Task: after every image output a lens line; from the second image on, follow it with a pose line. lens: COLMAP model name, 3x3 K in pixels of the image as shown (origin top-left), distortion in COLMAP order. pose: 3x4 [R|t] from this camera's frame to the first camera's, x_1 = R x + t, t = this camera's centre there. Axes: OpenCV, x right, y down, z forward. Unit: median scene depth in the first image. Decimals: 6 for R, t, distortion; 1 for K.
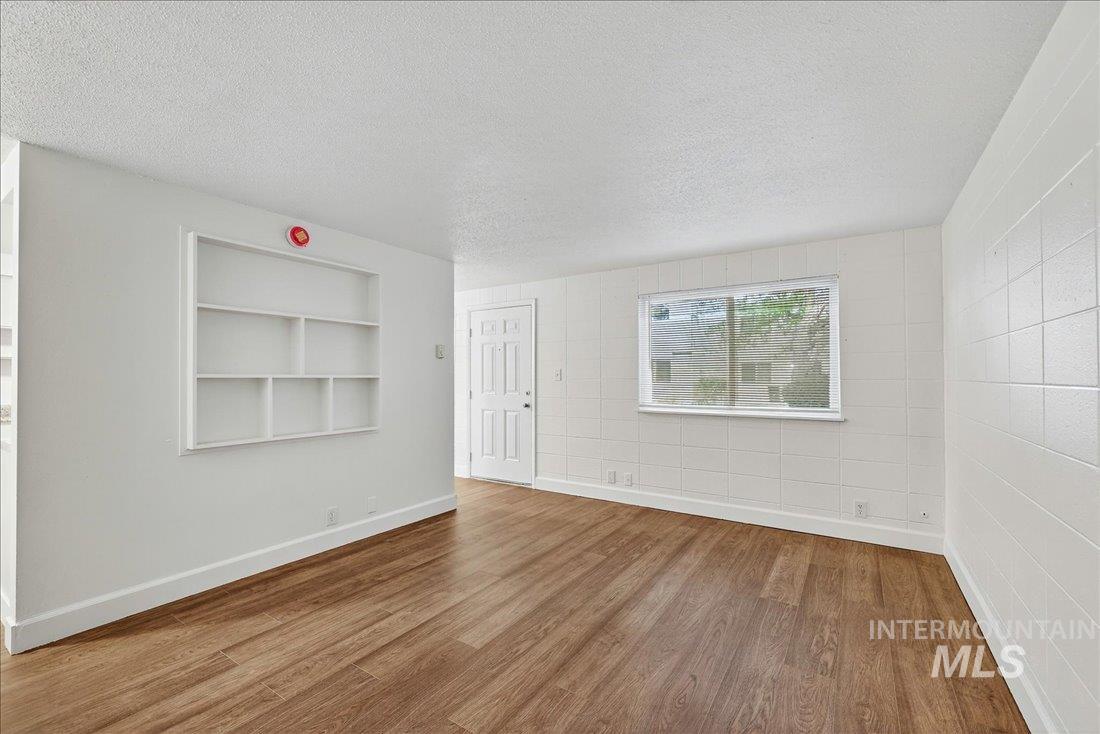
lens RADIAL K [[468.9, 0, 555.1], [0, 468.9, 373.7], [0, 0, 1]] dist [0.003113, -0.000176]
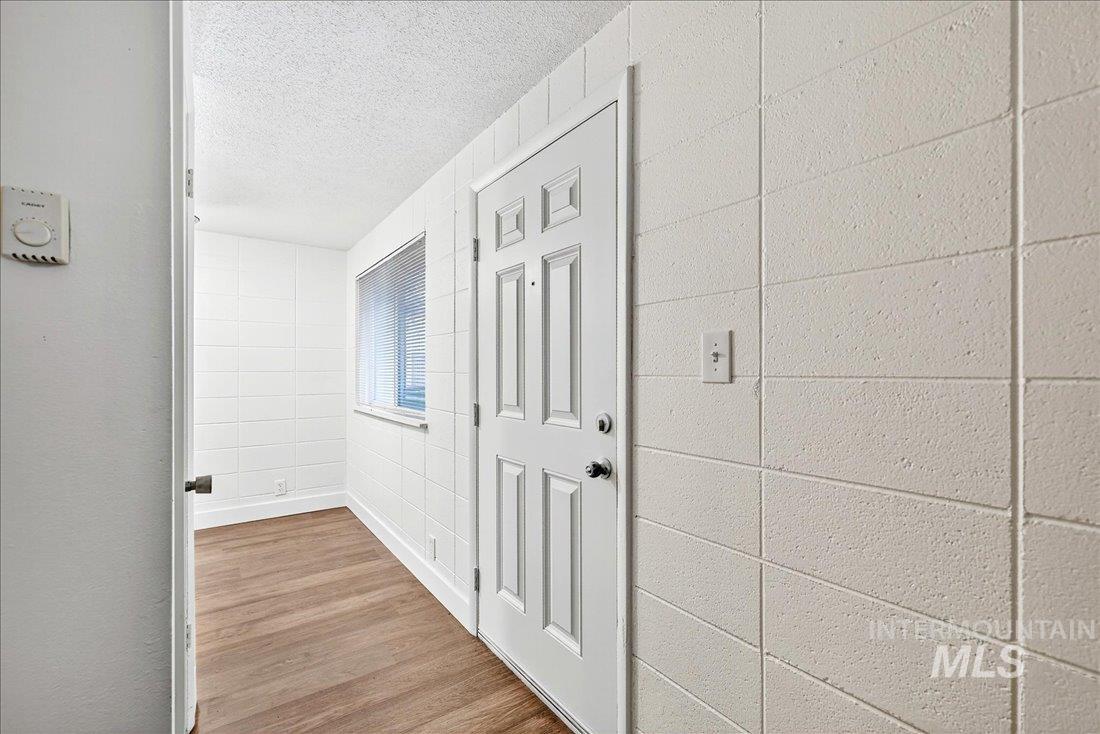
lens RADIAL K [[468.9, 0, 551.5], [0, 468.9, 374.9], [0, 0, 1]] dist [0.003113, -0.000176]
pose [[0.931384, 0.004420, -0.364011, 0.022137], [0.001516, 0.999871, 0.016020, 0.012876], [0.364035, -0.015473, 0.931257, 1.227113]]
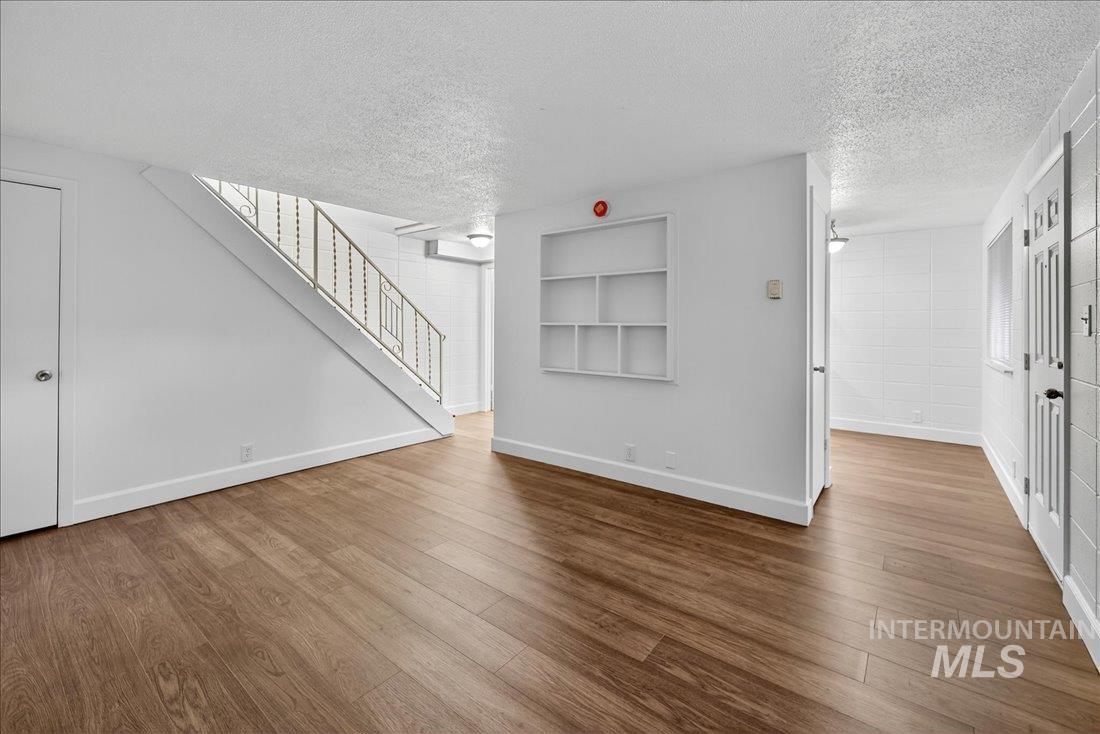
lens RADIAL K [[468.9, 0, 528.7], [0, 468.9, 324.8], [0, 0, 1]] dist [0.003113, -0.000176]
pose [[-0.120480, -0.000145, -0.992716, 0.685683], [0.005240, 0.999986, -0.000782, 0.006990], [0.992702, -0.005296, -0.120478, 0.978494]]
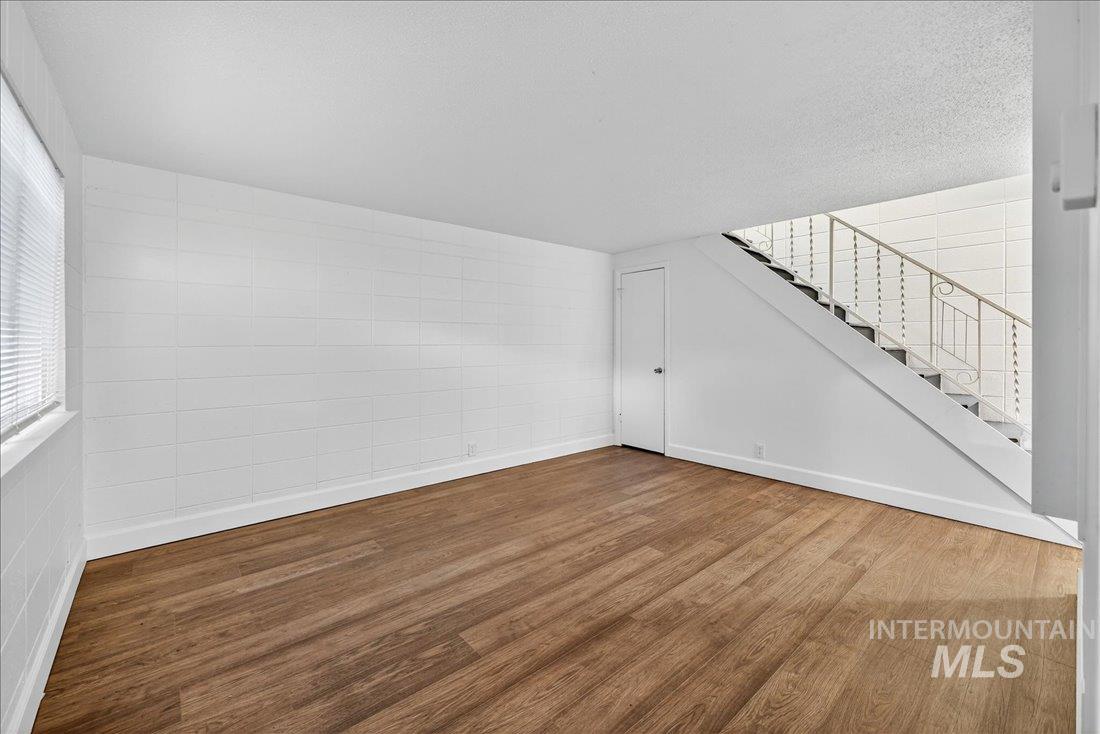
lens RADIAL K [[447.9, 0, 545.2], [0, 447.9, 352.0], [0, 0, 1]] dist [0.000756, -0.000041]
pose [[-0.958989, -0.002661, 0.283432, -0.171674], [0.000819, 0.999926, 0.012159, 0.011741], [-0.283443, 0.011892, -0.958915, 1.595216]]
